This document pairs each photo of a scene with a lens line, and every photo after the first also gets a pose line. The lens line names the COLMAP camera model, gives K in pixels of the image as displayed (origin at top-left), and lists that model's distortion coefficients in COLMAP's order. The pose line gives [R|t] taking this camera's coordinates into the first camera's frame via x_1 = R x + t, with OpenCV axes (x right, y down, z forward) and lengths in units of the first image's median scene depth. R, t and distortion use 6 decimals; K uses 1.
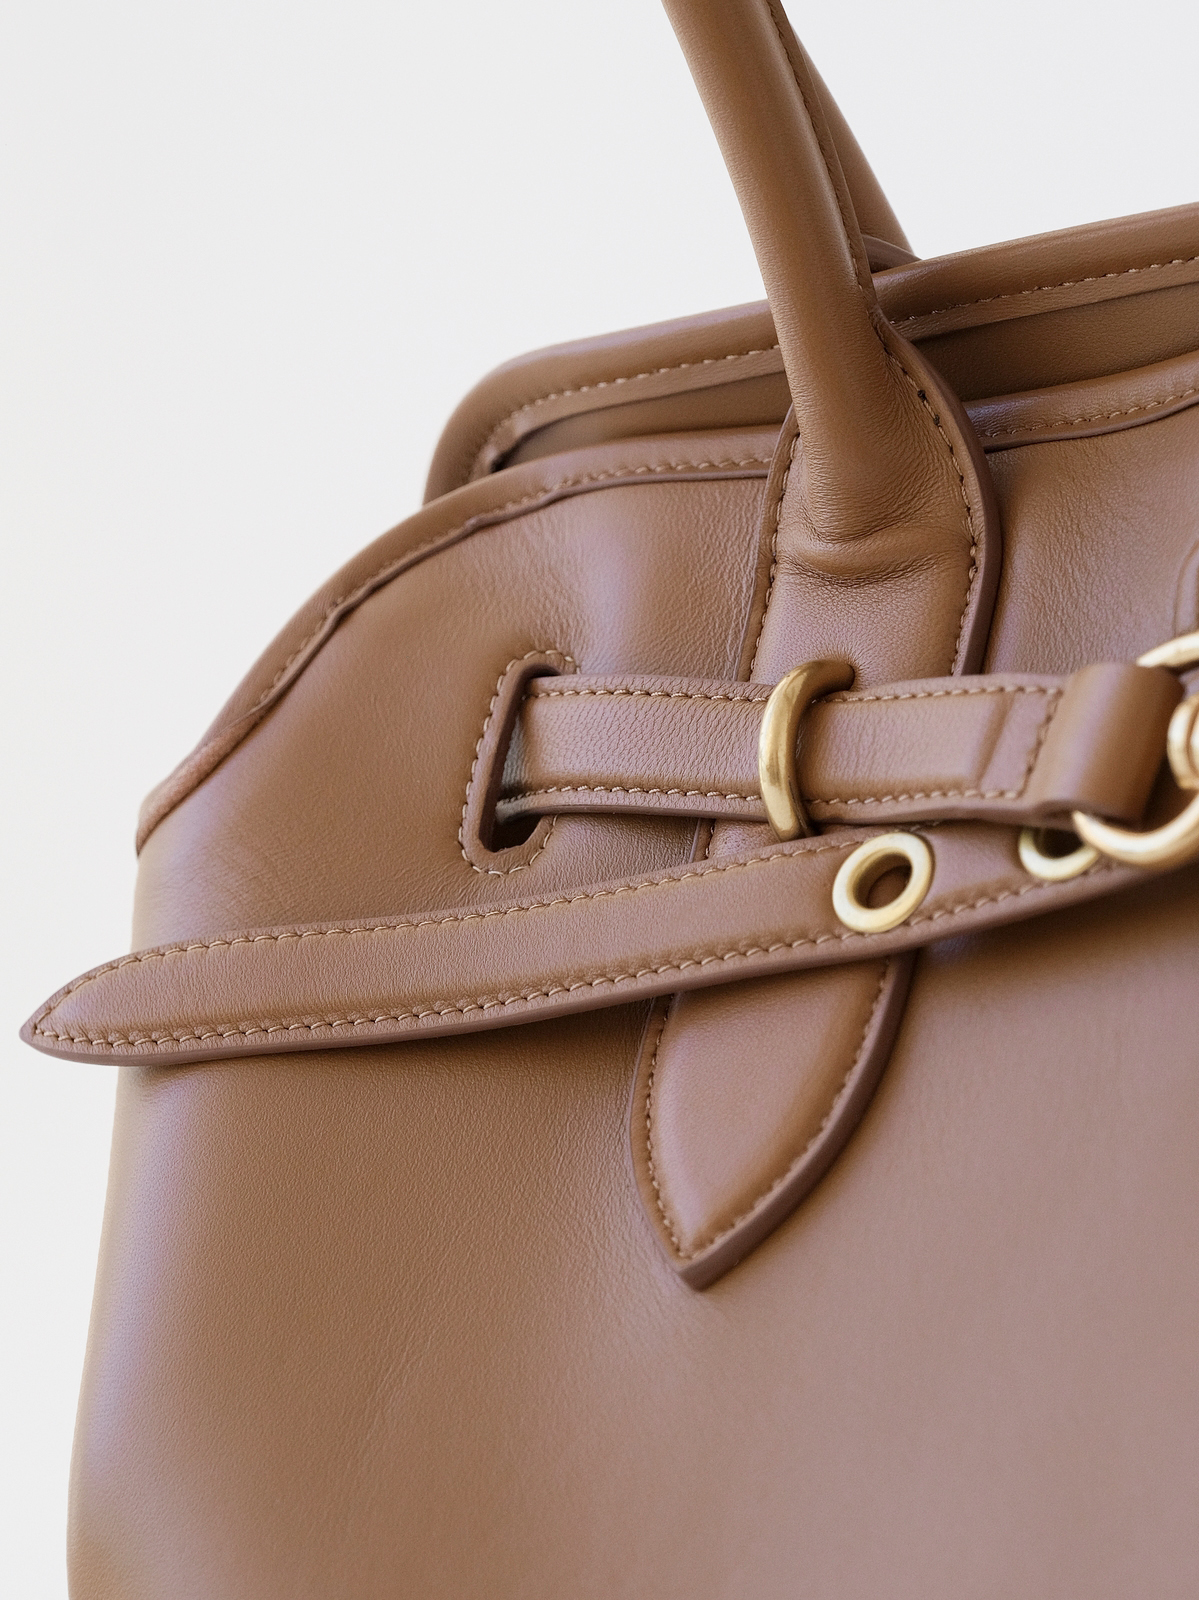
lens RADIAL K [[5159.6, 0, 599.5], [0, 5159.6, 800.0], [0, 0, 1]] dist [-0.255633, 6.039285]
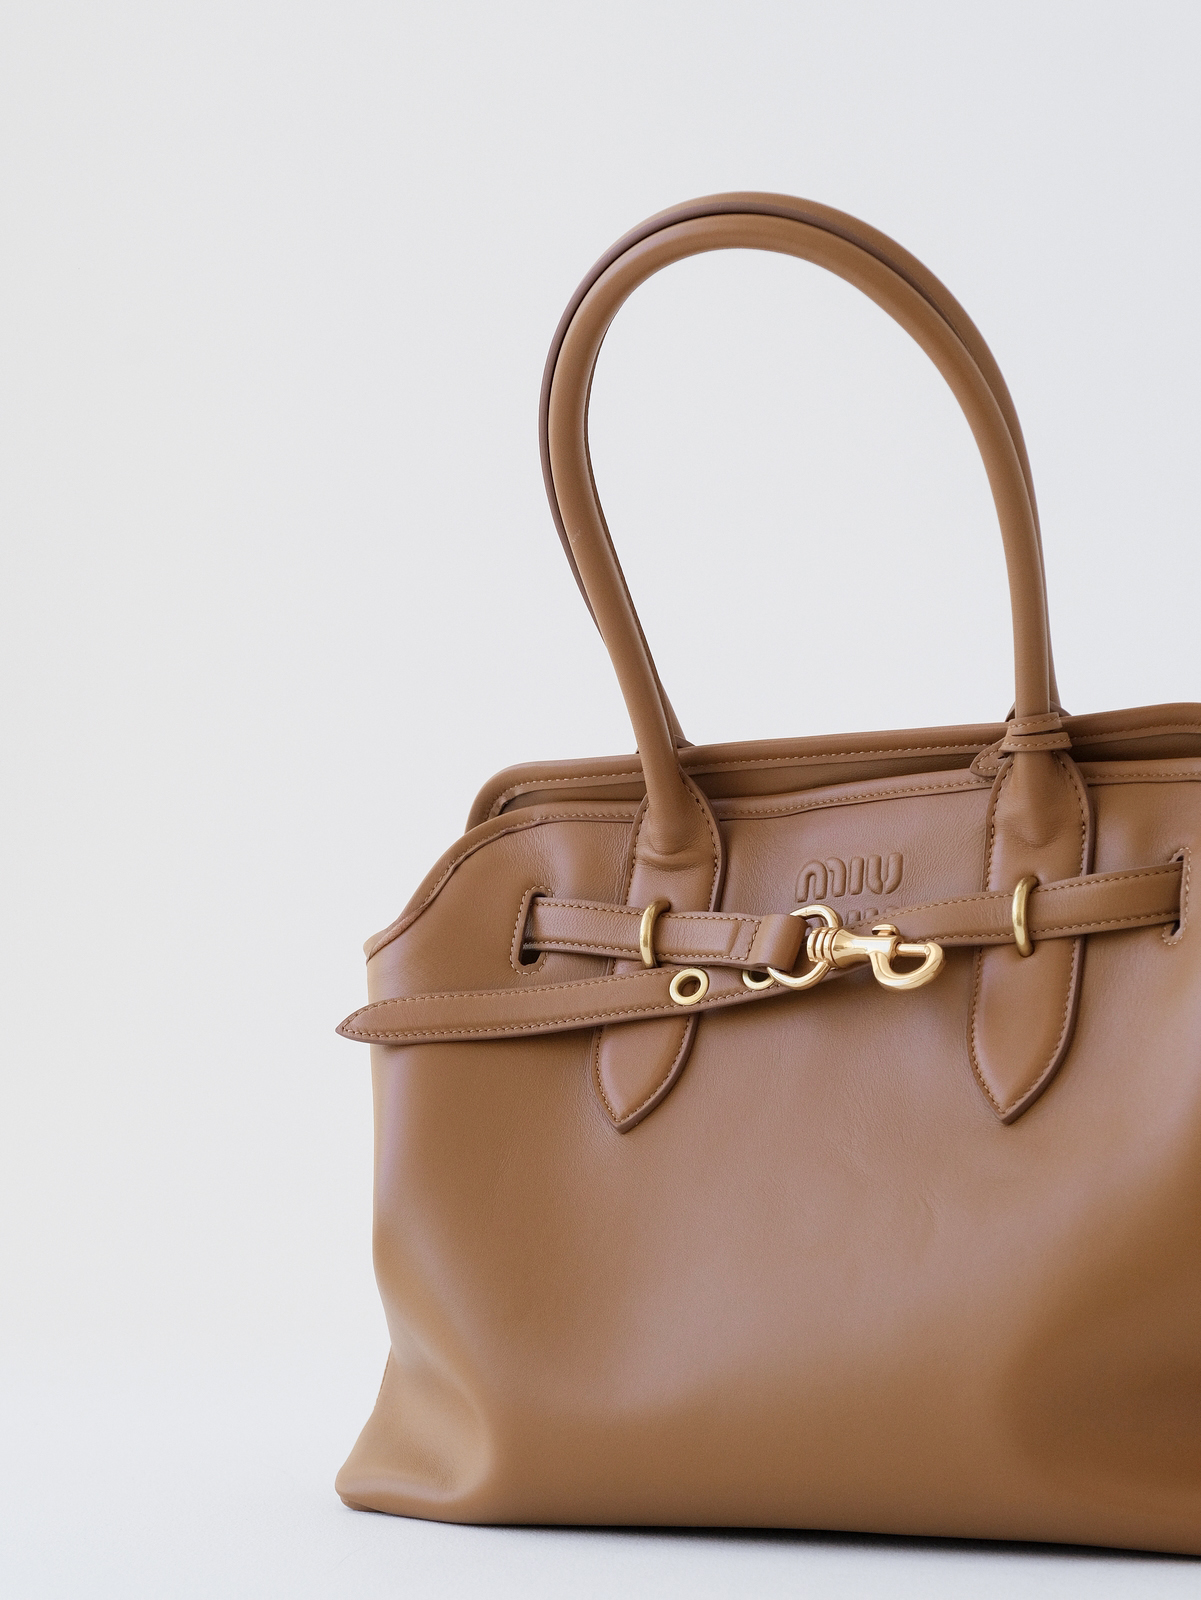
lens RADIAL K [[5159.6, 0, 600.5], [0, 5159.6, 800.0], [0, 0, 1]] dist [-0.255633, 6.039285]
pose [[0.981750, 0.028588, 0.188016, -0.490353], [-0.034027, 0.999089, 0.025763, -0.146551], [-0.187108, -0.031691, 0.981828, -1.618050]]
